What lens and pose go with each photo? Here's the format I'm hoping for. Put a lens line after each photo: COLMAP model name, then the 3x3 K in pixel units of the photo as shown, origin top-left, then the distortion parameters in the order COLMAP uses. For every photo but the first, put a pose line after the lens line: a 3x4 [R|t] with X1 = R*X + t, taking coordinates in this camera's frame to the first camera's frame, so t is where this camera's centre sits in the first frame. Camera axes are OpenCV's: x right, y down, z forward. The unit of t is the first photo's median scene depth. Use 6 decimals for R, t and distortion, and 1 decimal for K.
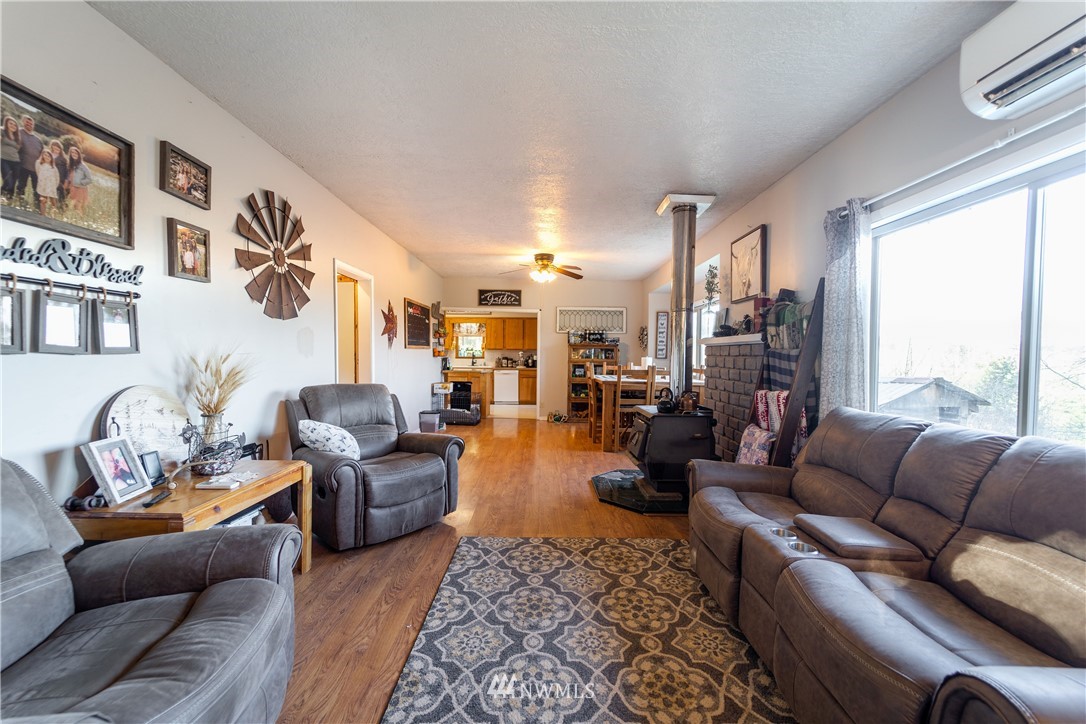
lens RADIAL K [[438.6, 0, 542.6], [0, 438.6, 359.7], [0, 0, 1]] dist [0.006035, -0.001607]
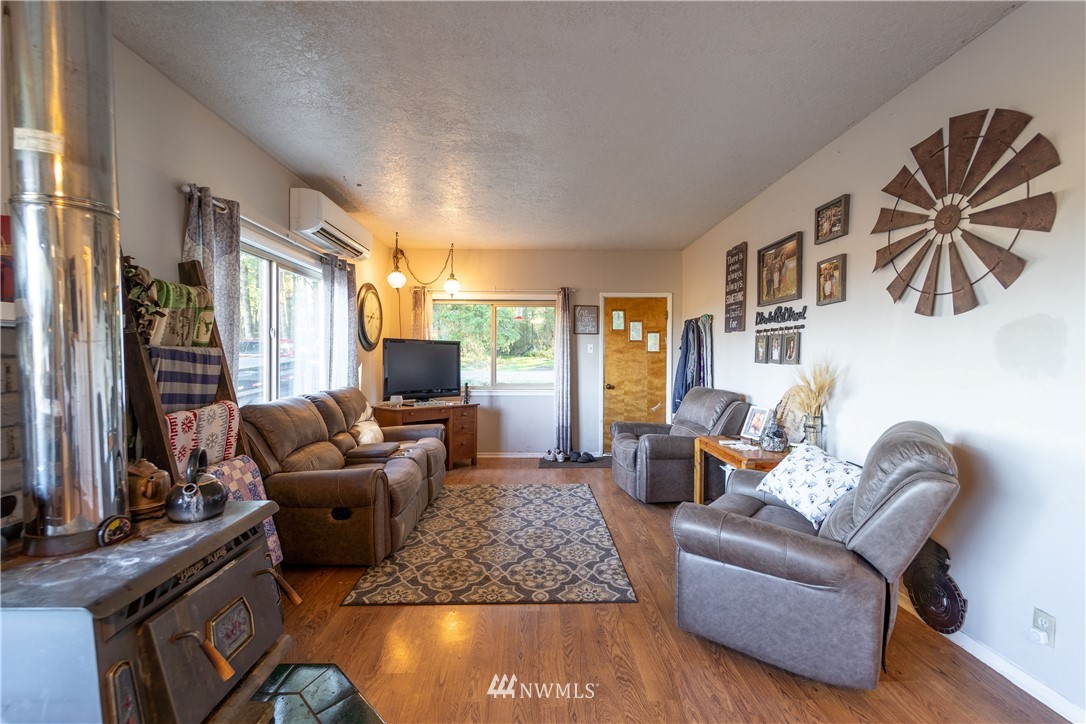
lens RADIAL K [[438.6, 0, 539.3], [0, 438.6, 362.4], [0, 0, 1]] dist [0.006035, -0.001607]
pose [[-0.999783, -0.019158, -0.008211, 0.002366], [-0.019370, 0.999458, 0.026636, -0.037587], [0.007696, 0.026789, -0.999611, 2.183611]]
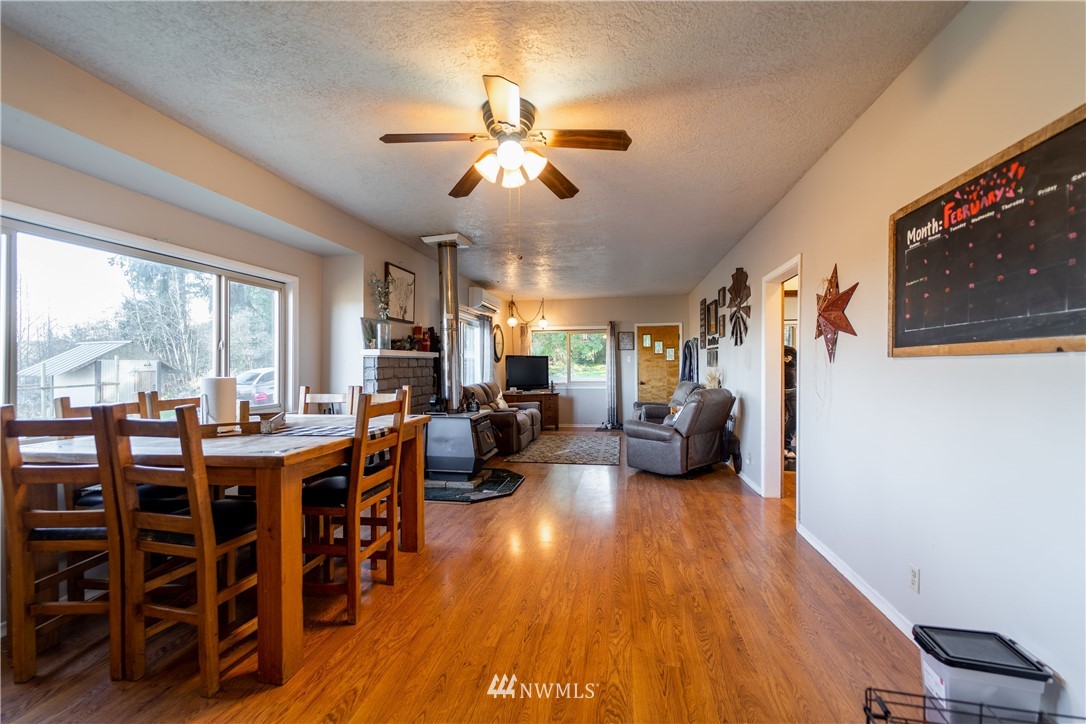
lens RADIAL K [[438.6, 0, 540.0], [0, 438.6, 363.9], [0, 0, 1]] dist [0.006035, -0.001607]
pose [[-0.980904, -0.007520, 0.194349, -0.191103], [-0.004873, 0.999889, 0.014093, -0.054951], [-0.194433, 0.012877, -0.980831, 3.205535]]
